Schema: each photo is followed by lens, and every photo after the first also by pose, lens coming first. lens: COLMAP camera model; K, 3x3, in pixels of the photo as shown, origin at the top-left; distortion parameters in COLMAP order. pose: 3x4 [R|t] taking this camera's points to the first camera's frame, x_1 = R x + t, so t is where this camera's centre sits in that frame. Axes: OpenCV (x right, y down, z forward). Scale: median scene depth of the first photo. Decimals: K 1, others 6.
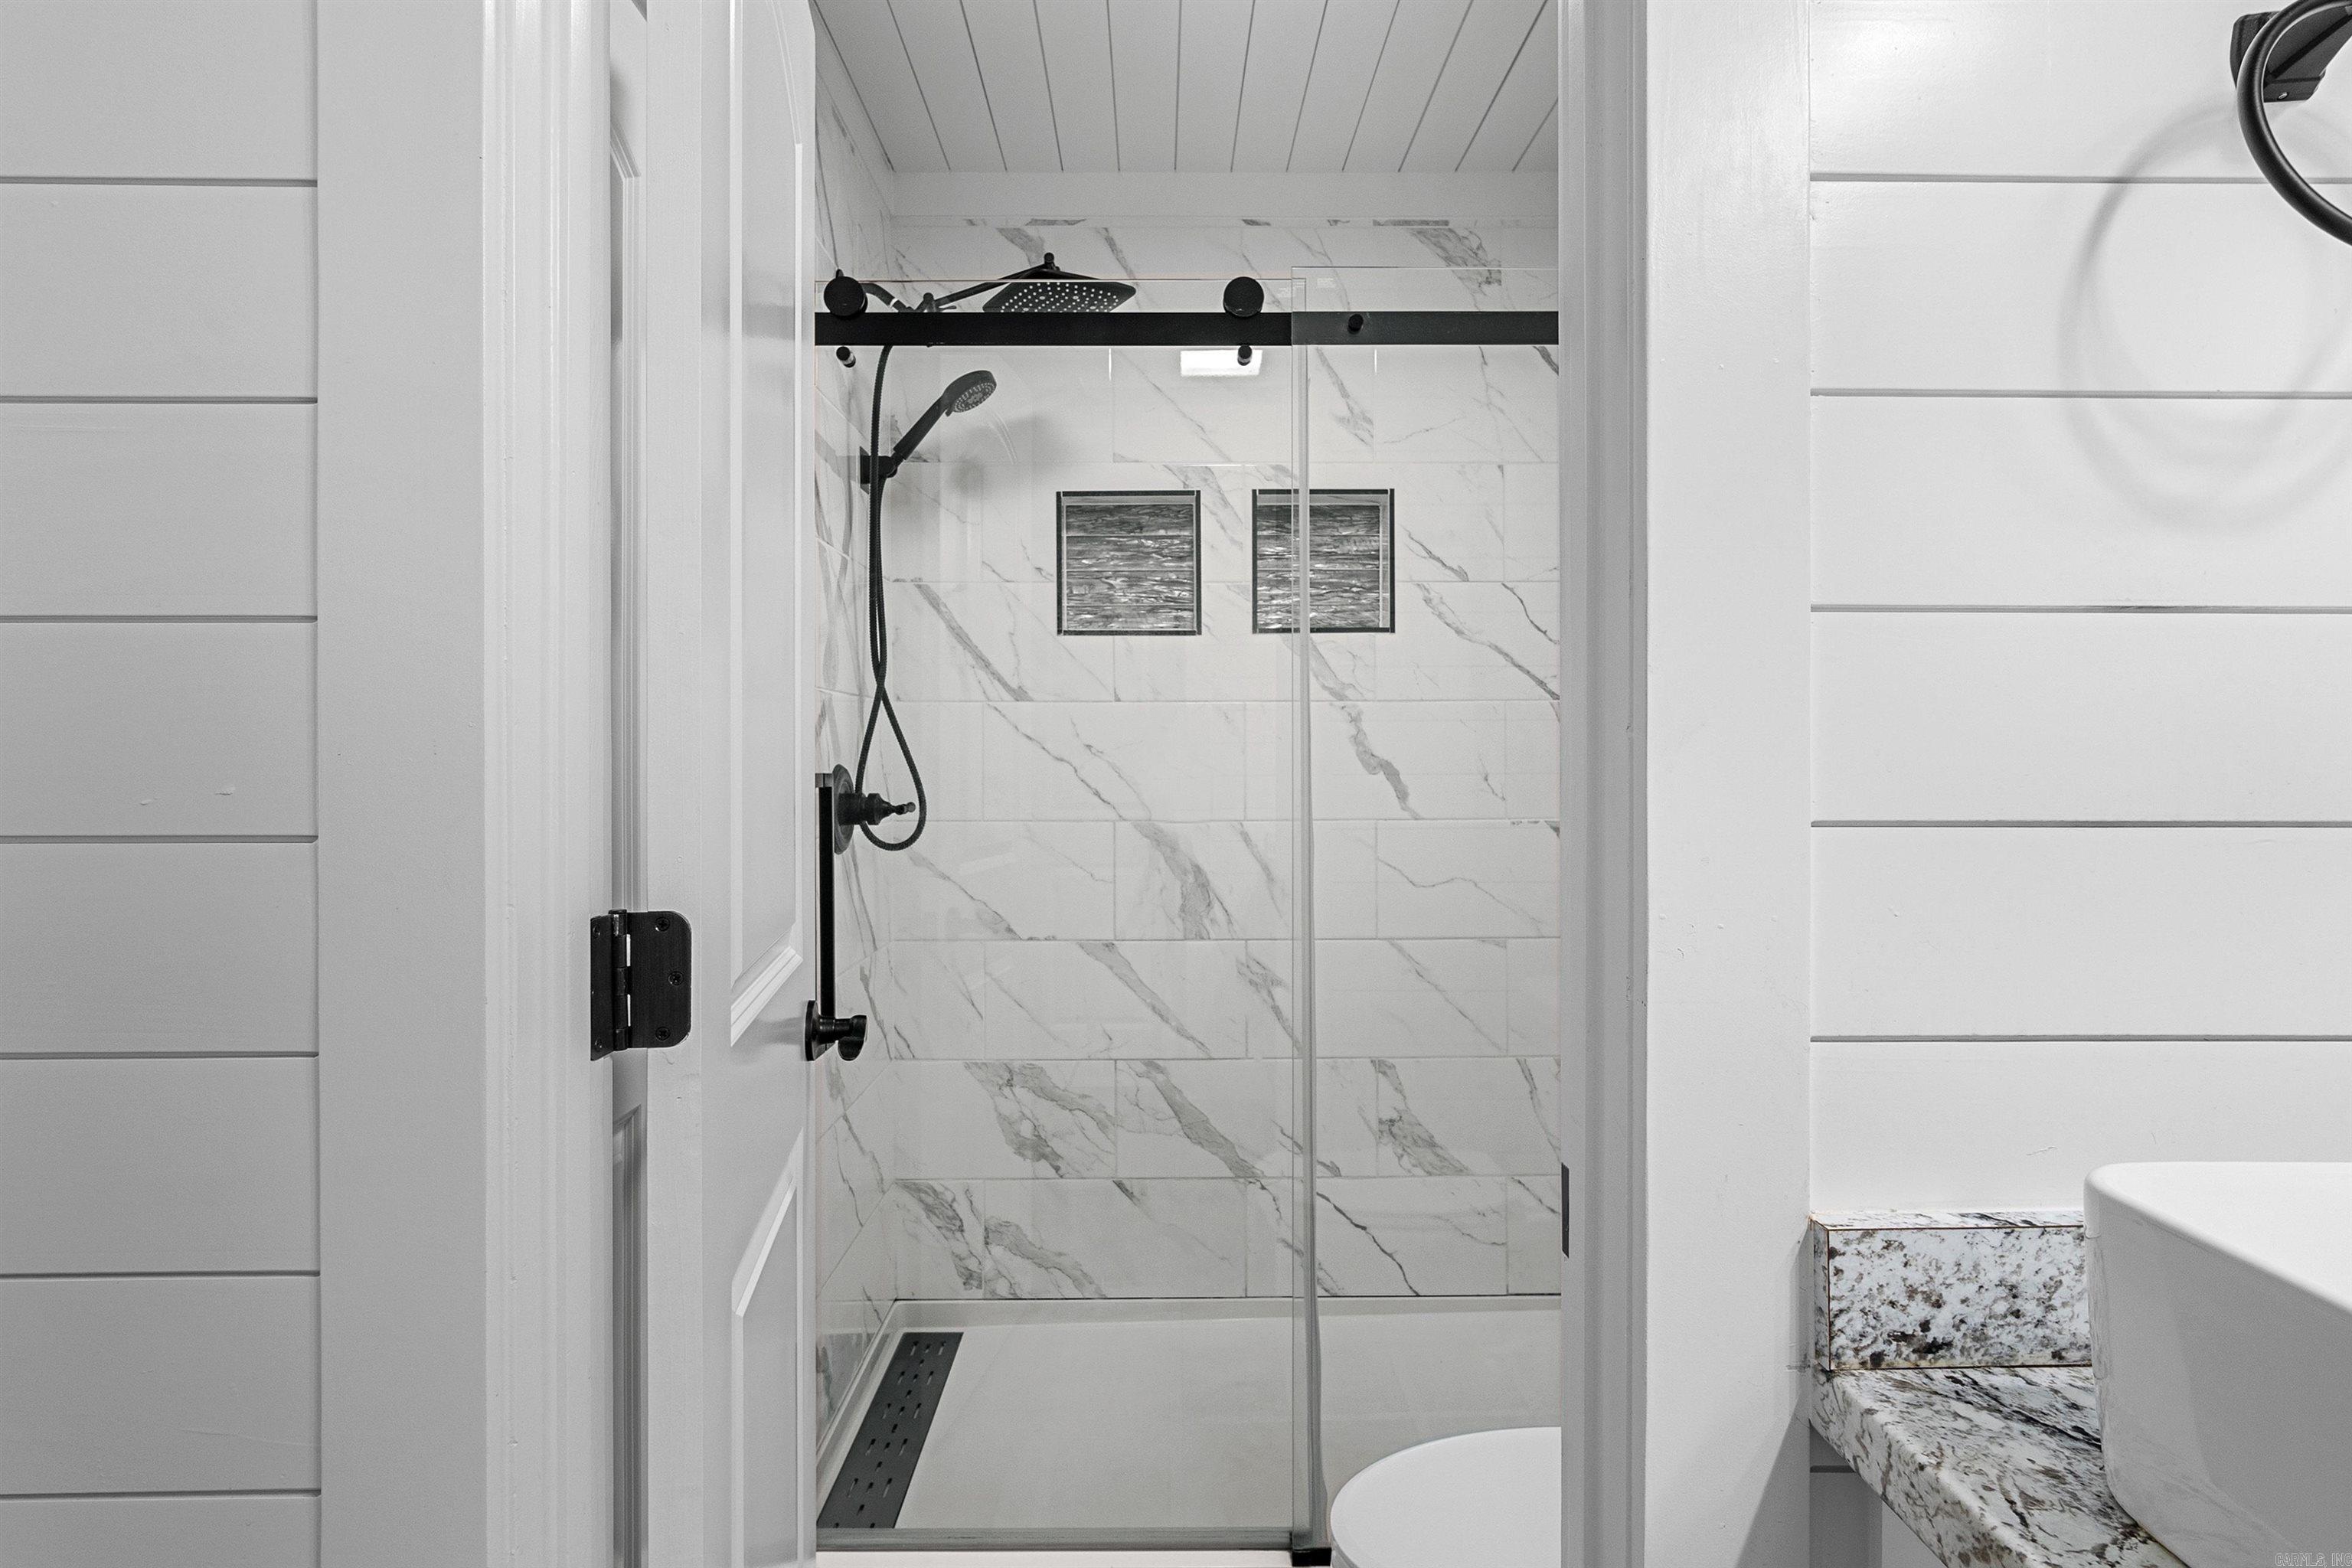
lens RADIAL K [[1261.4, 0, 1170.9], [0, 1261.4, 762.9], [0, 0, 1]] dist [-0.021385, 0.001282]
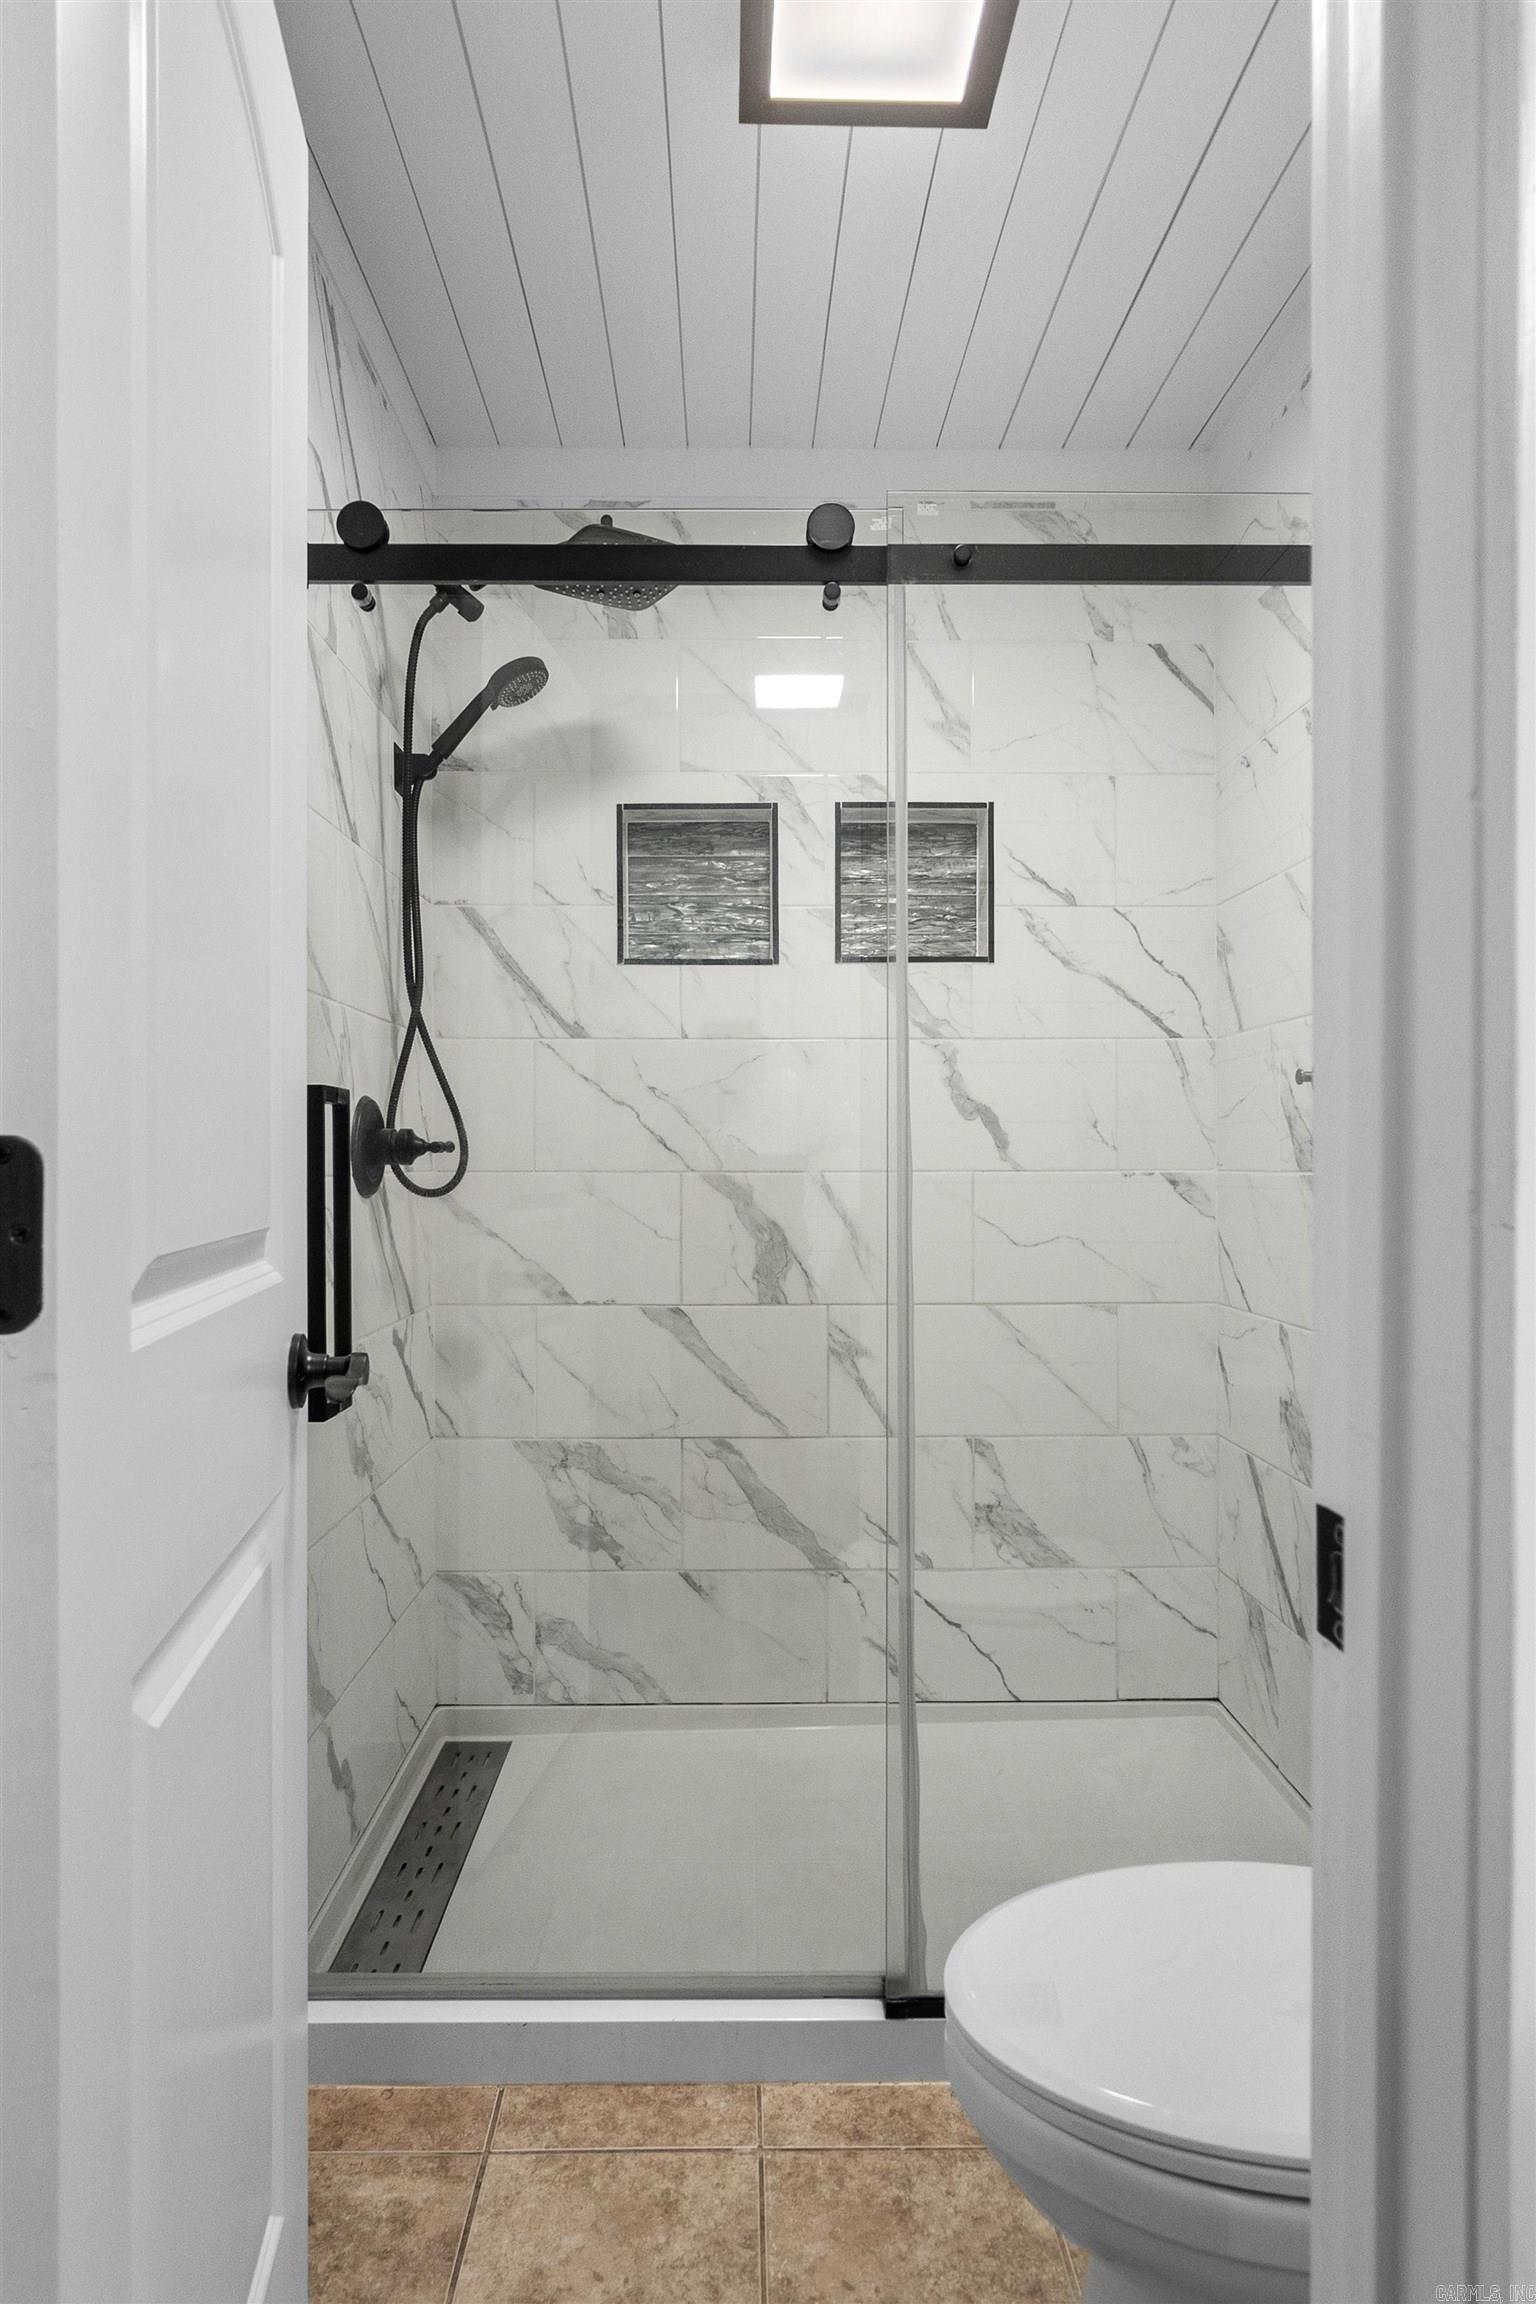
lens RADIAL K [[1235.7, 0, 744.1], [0, 1235.7, 1182.1], [0, 0, 1]] dist [-0.021385, 0.001282]
pose [[0.999997, 0.001528, 0.001888, -0.001717], [-0.001534, 0.999994, 0.003150, 0.050467], [-0.001884, -0.003152, 0.999993, 0.121436]]
